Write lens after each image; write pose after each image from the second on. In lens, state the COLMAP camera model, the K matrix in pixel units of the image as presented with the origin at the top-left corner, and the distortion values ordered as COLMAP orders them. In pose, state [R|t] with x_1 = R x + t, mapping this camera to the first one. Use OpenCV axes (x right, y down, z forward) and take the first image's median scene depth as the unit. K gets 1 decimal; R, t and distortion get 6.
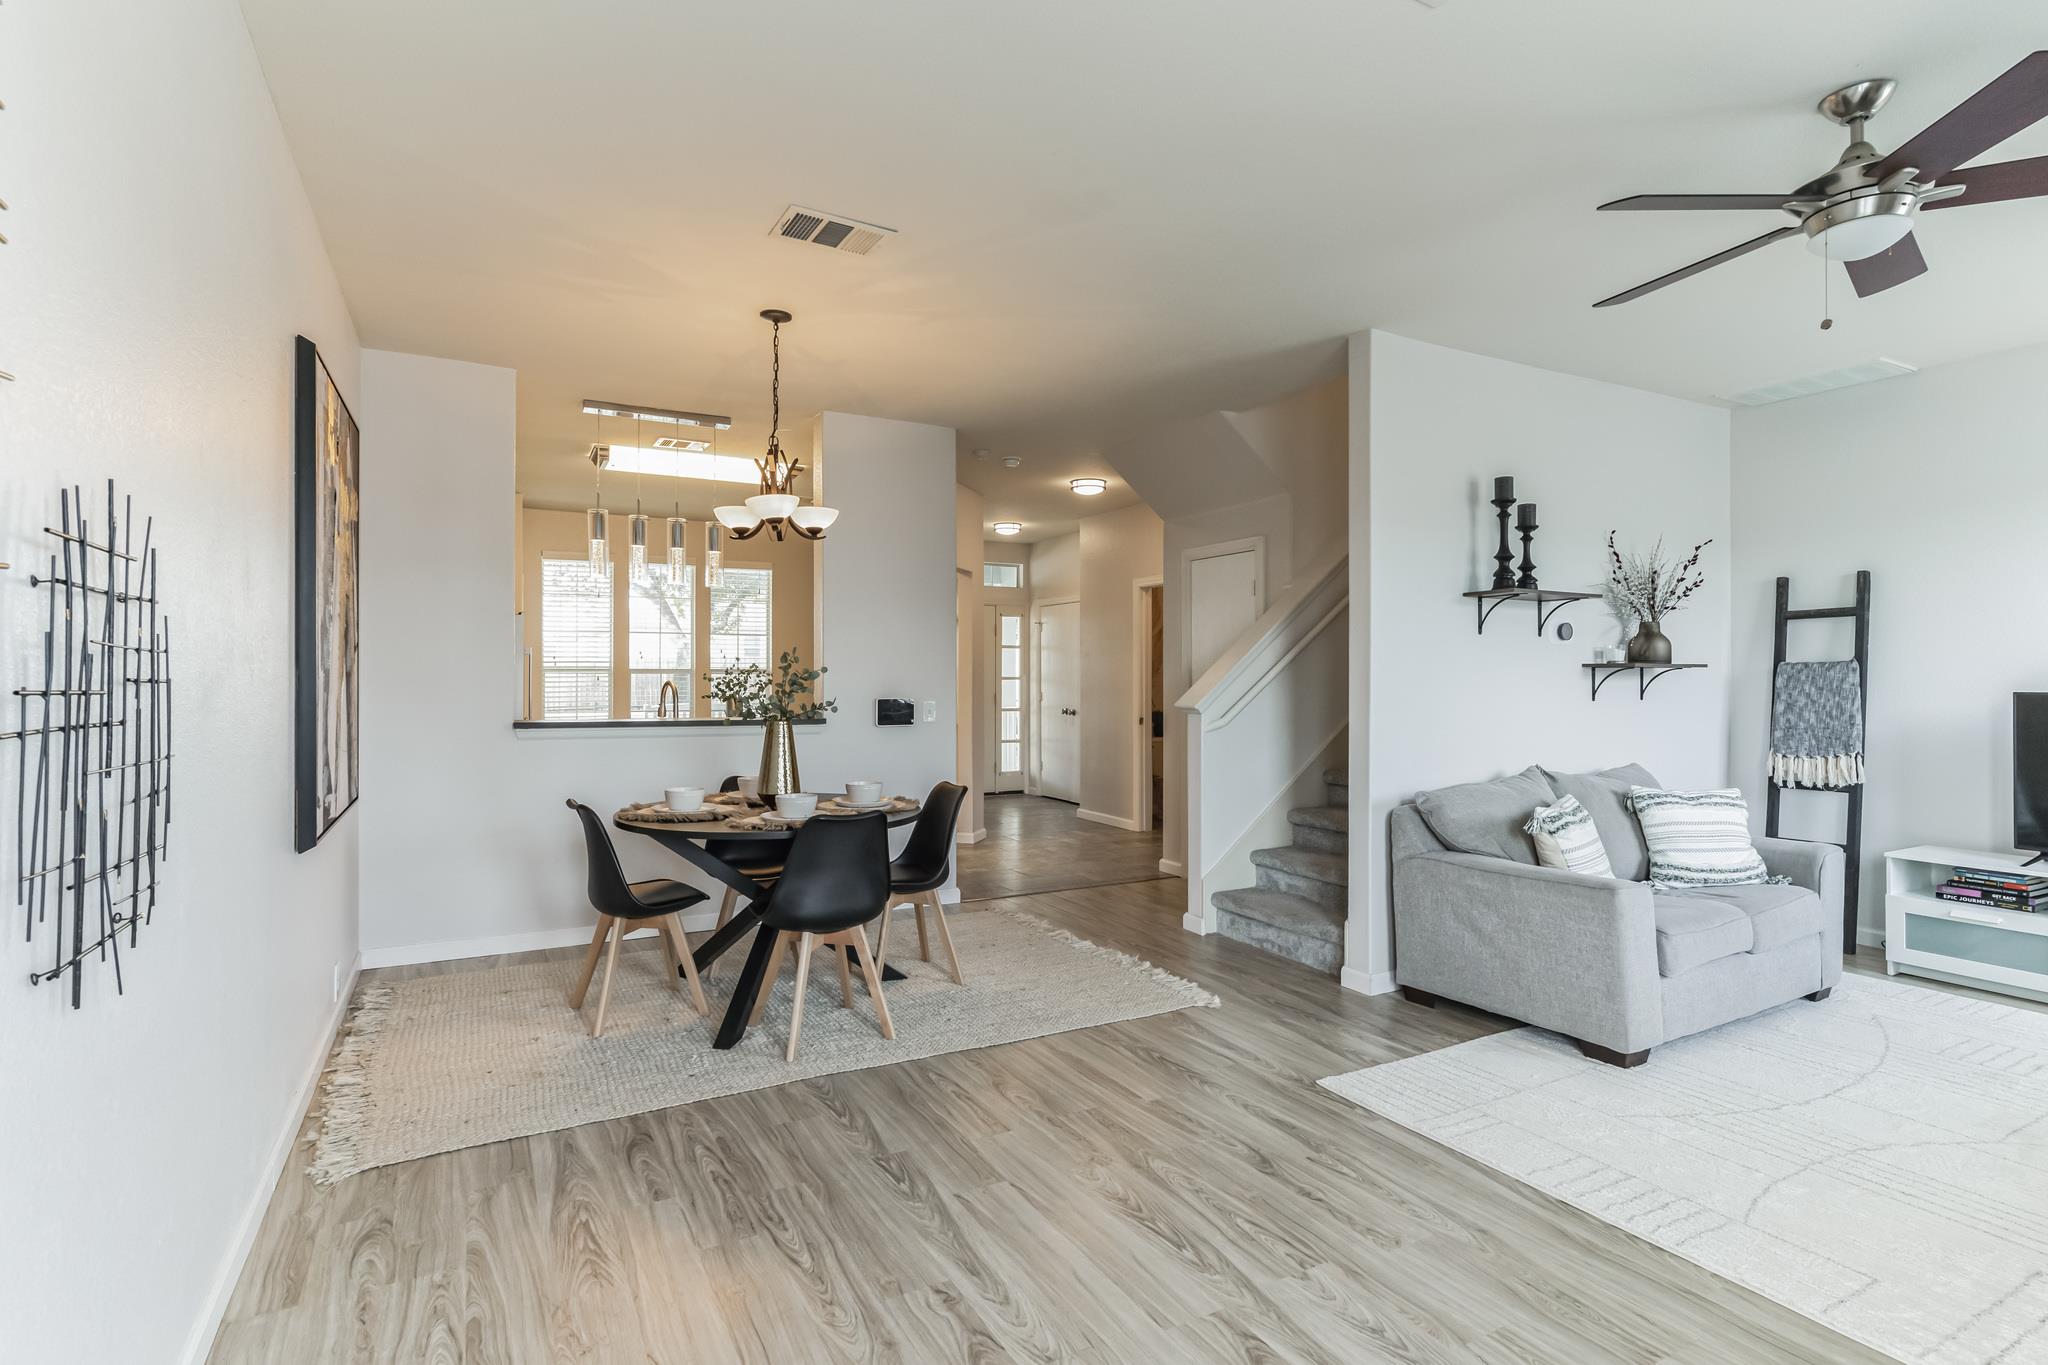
lens RADIAL K [[998.8, 0, 1016.2], [0, 998.8, 667.2], [0, 0, 1]] dist [0.001180, -0.000209]
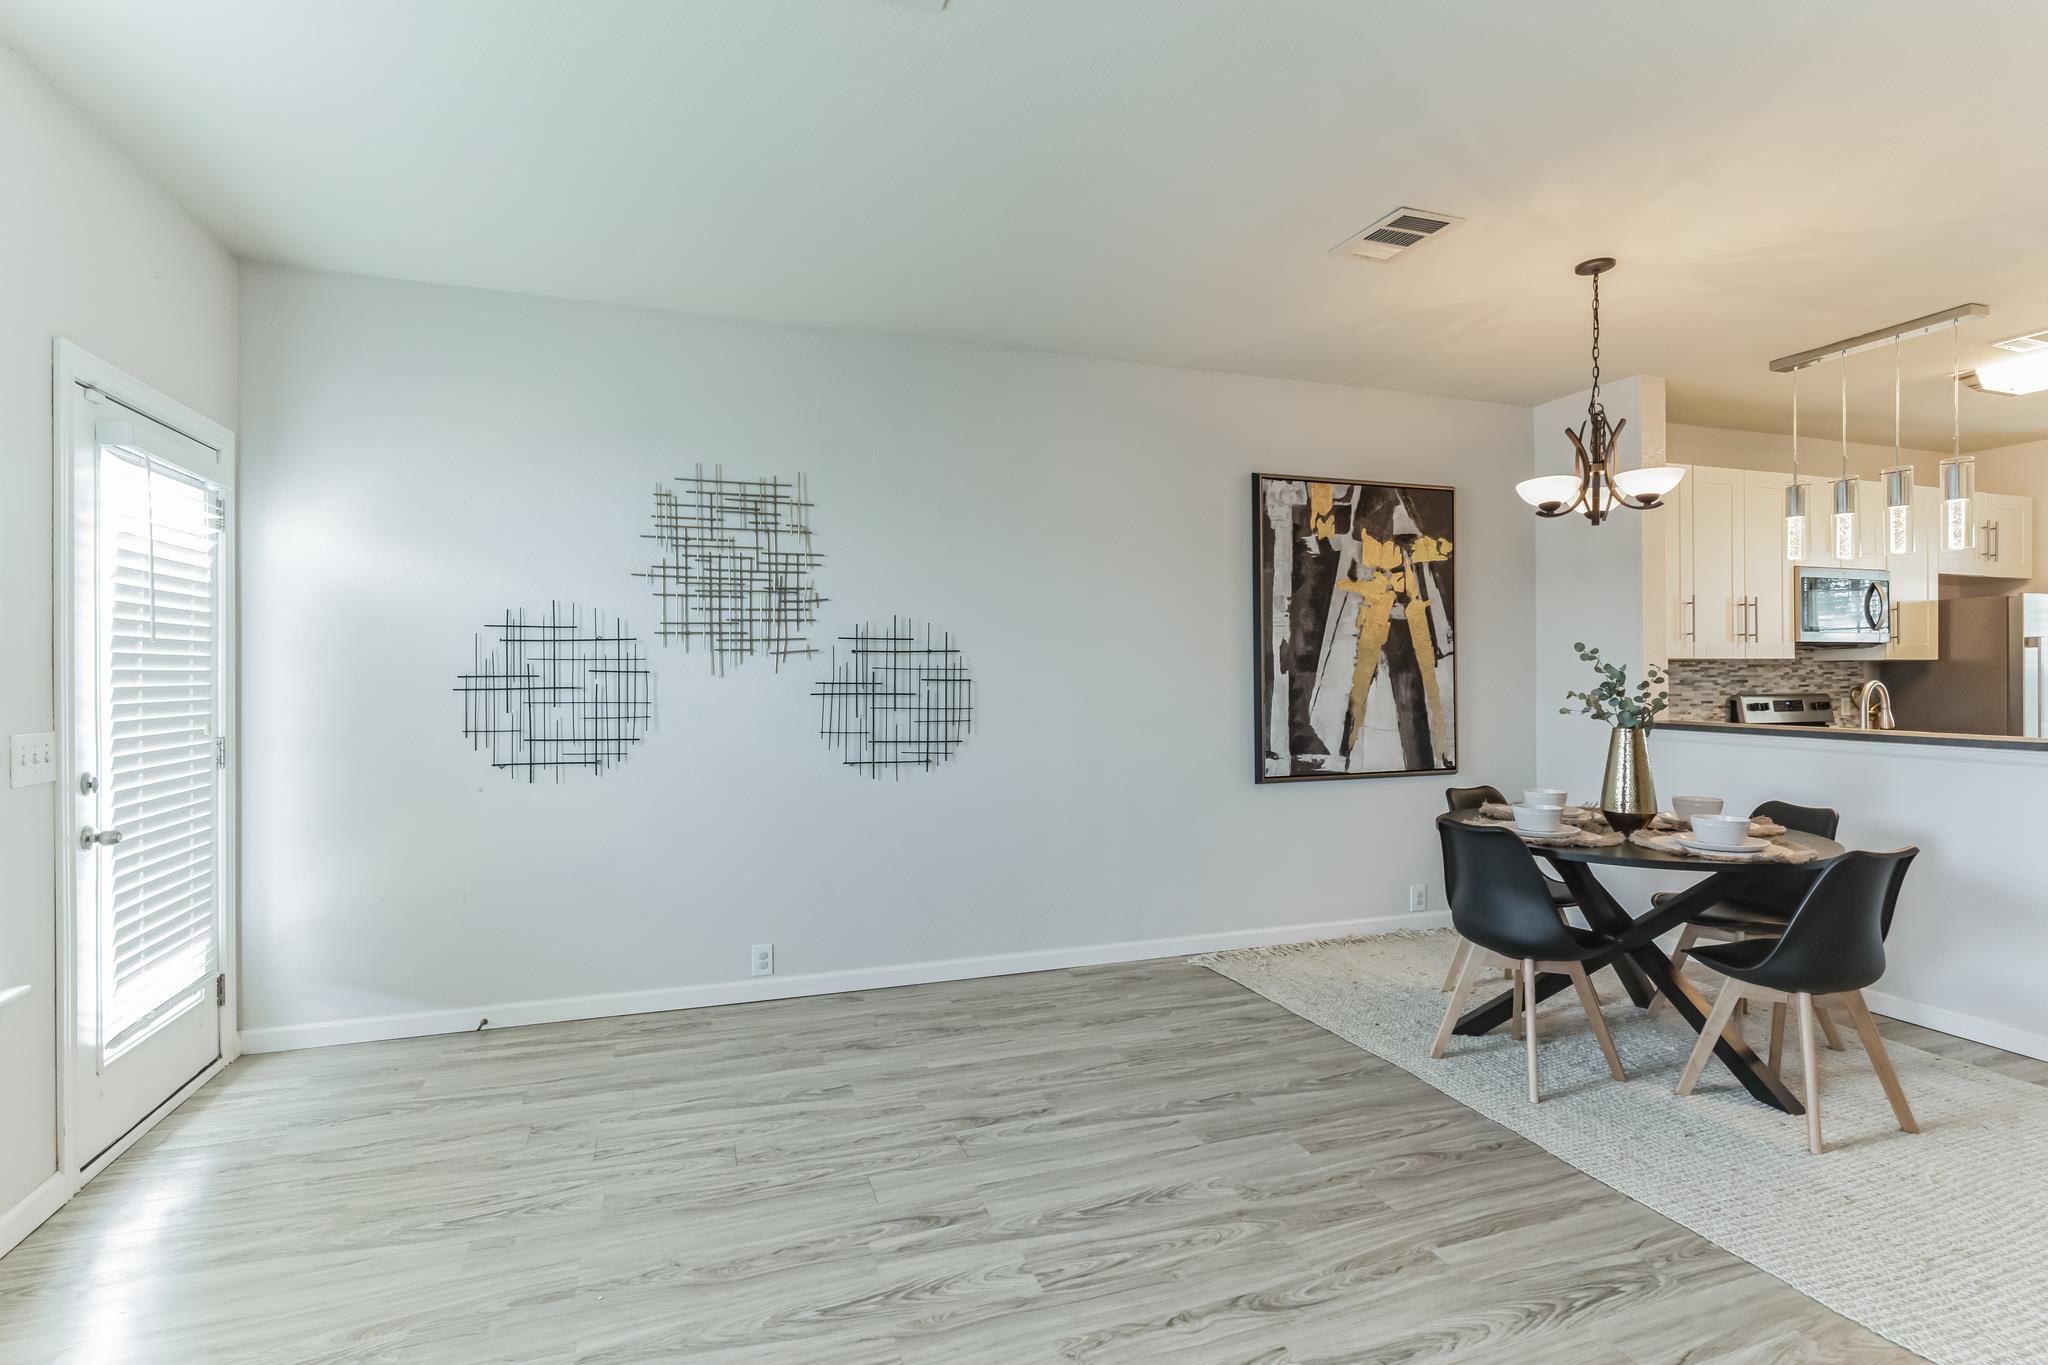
lens RADIAL K [[976.4, 0, 1024.6], [0, 976.4, 677.8], [0, 0, 1]] dist [0.002526, 0.000372]
pose [[-0.156327, -0.002229, -0.987703, 0.652732], [0.012414, 0.999914, -0.004221, 0.007769], [0.987627, -0.012921, -0.156286, 0.600503]]
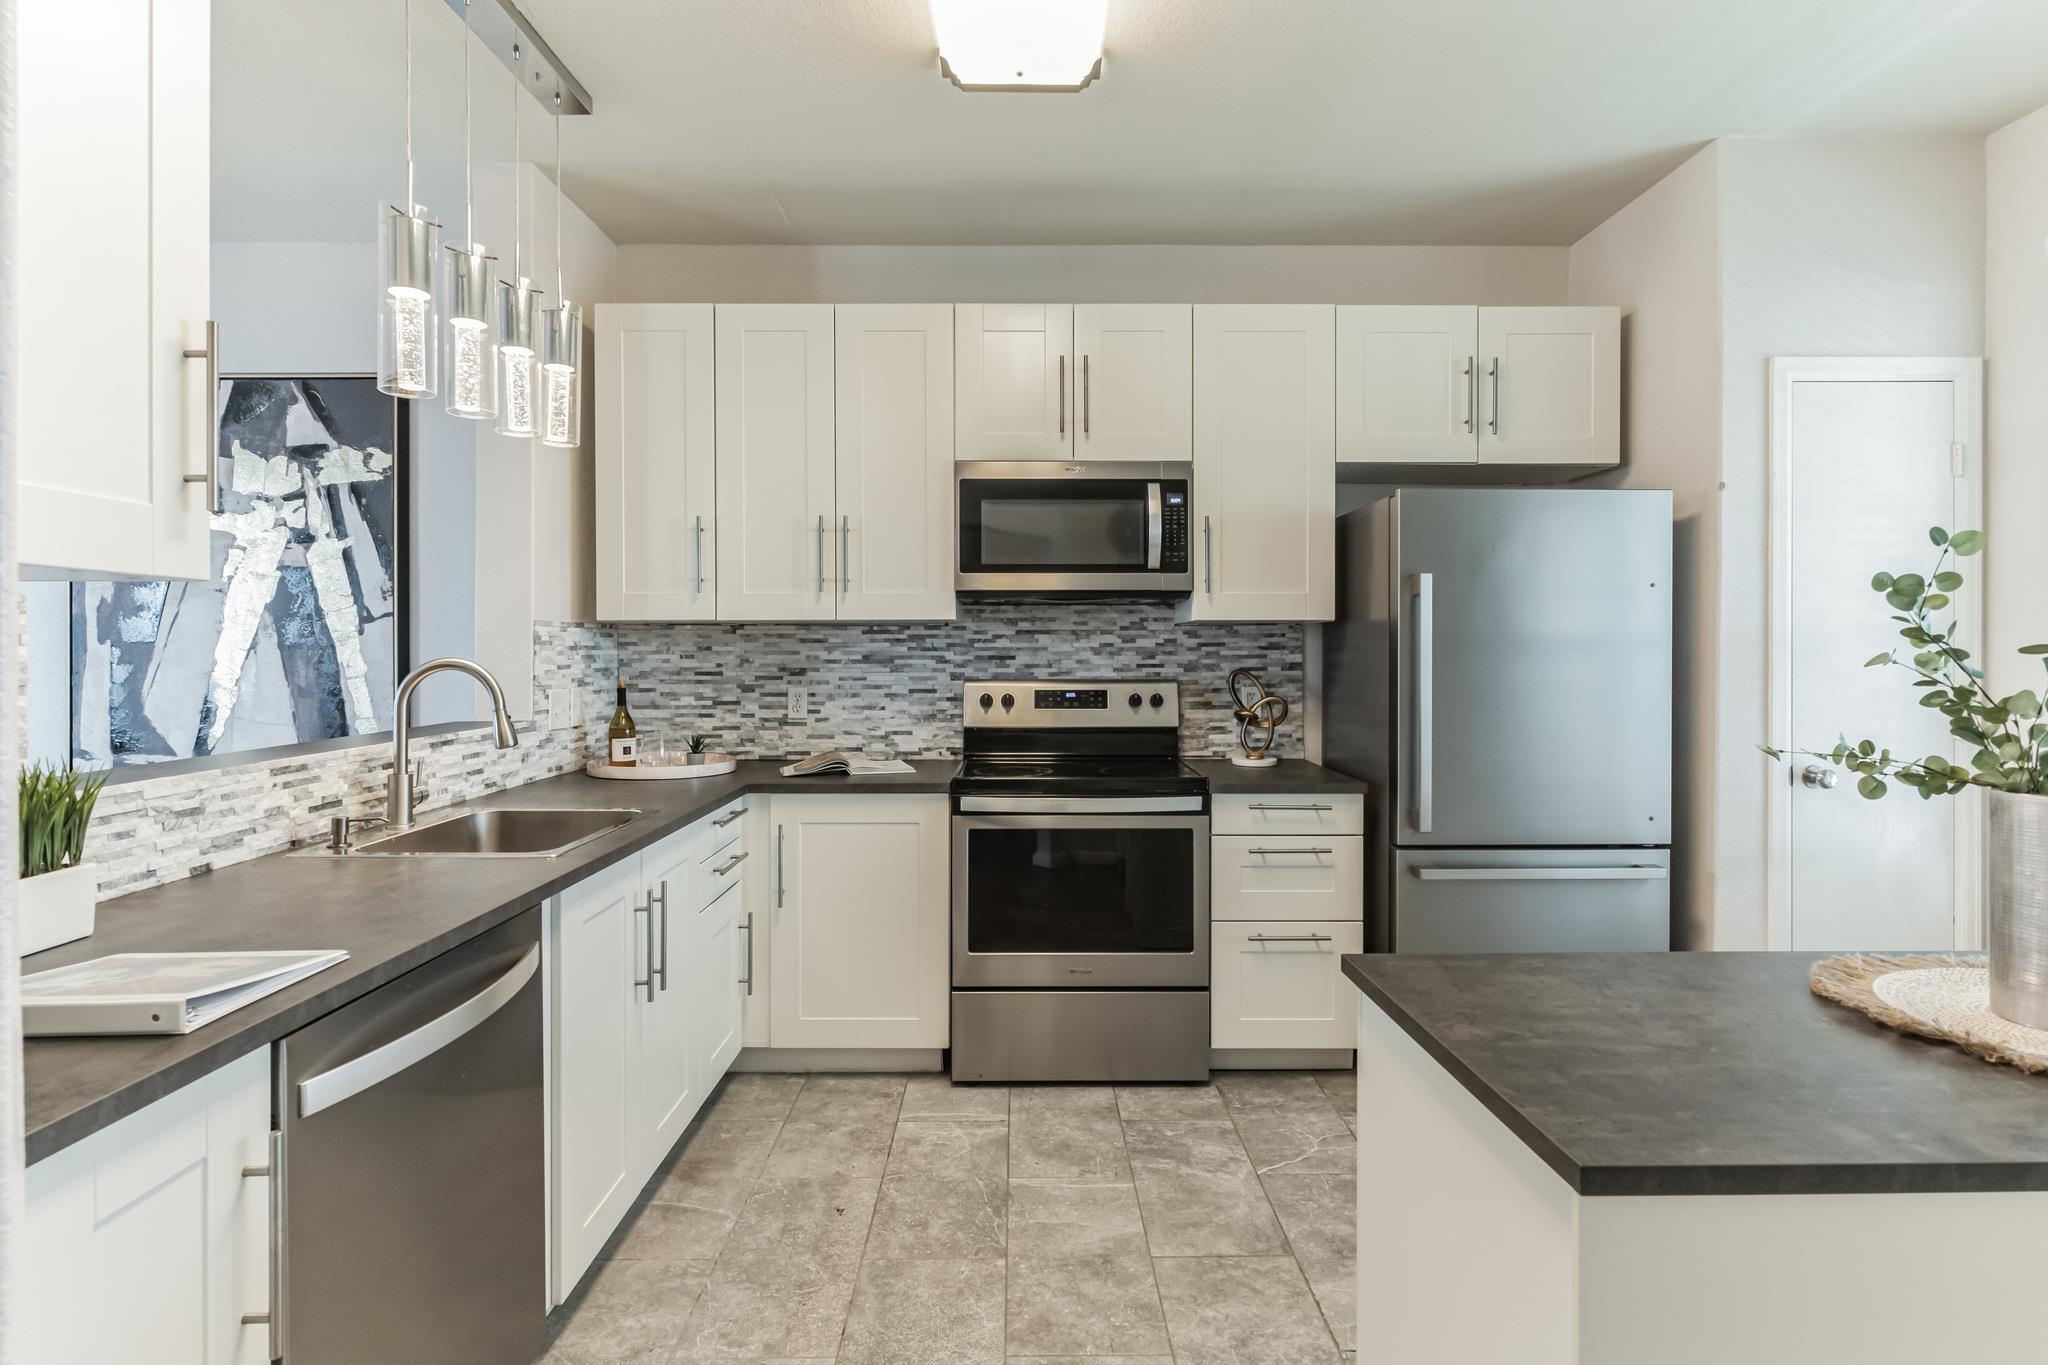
lens RADIAL K [[986.7, 0, 1018.6], [0, 986.7, 663.6], [0, 0, 1]] dist [-0.000100, -0.000802]
pose [[-0.466593, 0.007797, -0.884438, -0.125084], [0.007934, 0.999958, 0.004630, 0.020635], [0.884437, -0.004857, -0.466635, 1.790133]]
